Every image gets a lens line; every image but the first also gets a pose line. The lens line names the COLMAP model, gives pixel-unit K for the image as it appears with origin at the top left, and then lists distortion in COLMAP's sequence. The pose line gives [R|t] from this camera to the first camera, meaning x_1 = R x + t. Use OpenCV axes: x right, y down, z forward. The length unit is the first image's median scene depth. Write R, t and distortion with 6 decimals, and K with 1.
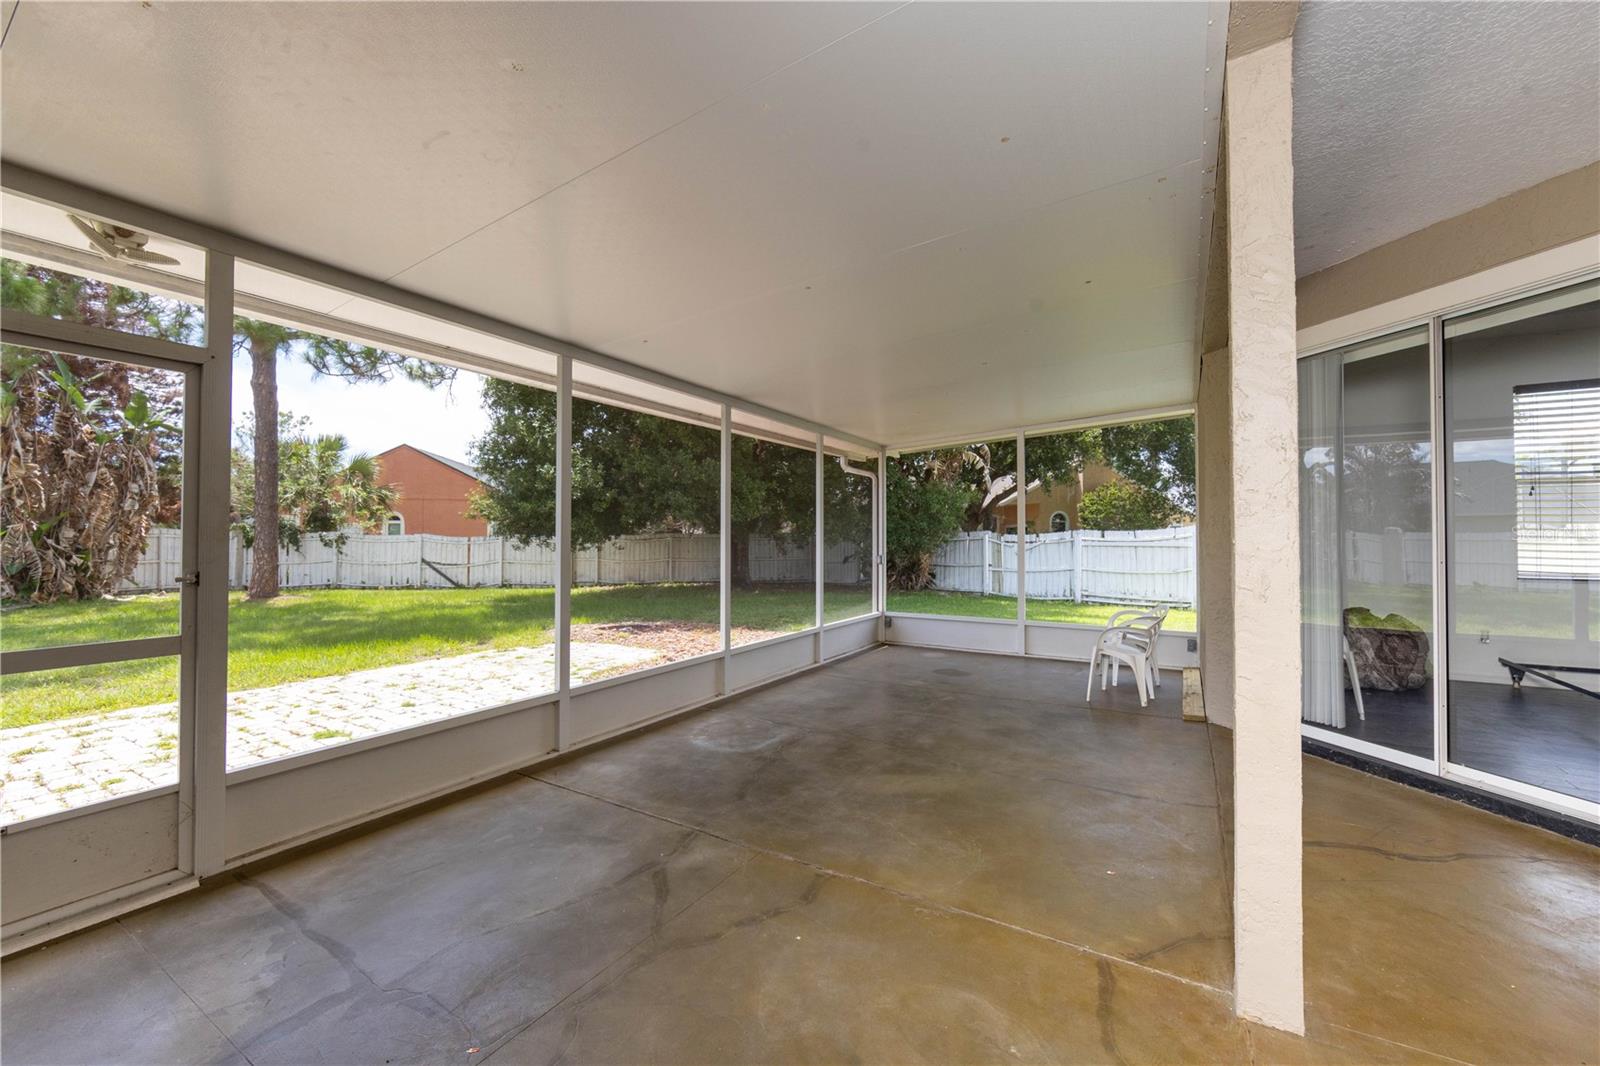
lens RADIAL K [[630.0, 0, 799.5], [0, 630.0, 526.6], [0, 0, 1]] dist [0.001815, 0.000044]
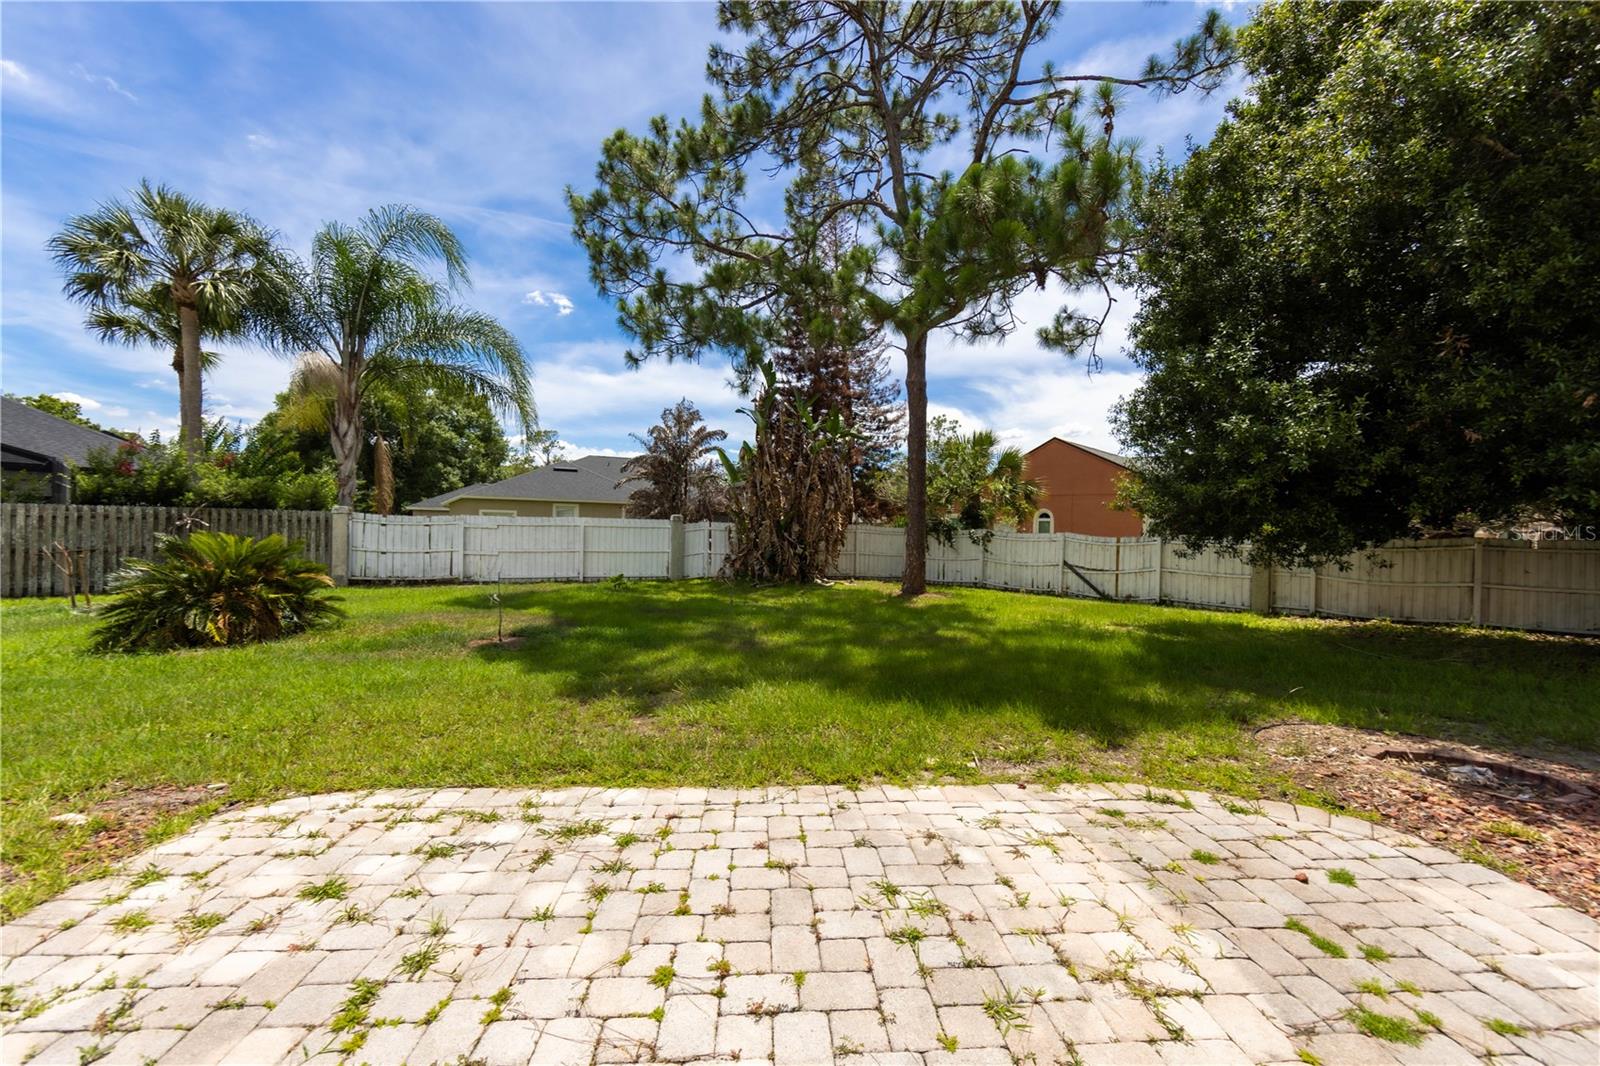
lens RADIAL K [[630.0, 0, 797.6], [0, 630.0, 526.4], [0, 0, 1]] dist [0.001815, 0.000044]
pose [[0.567626, 0.006779, -0.823259, -0.098687], [-0.005144, 0.999976, 0.004687, 0.001355], [0.823271, 0.001575, 0.567647, 0.216858]]
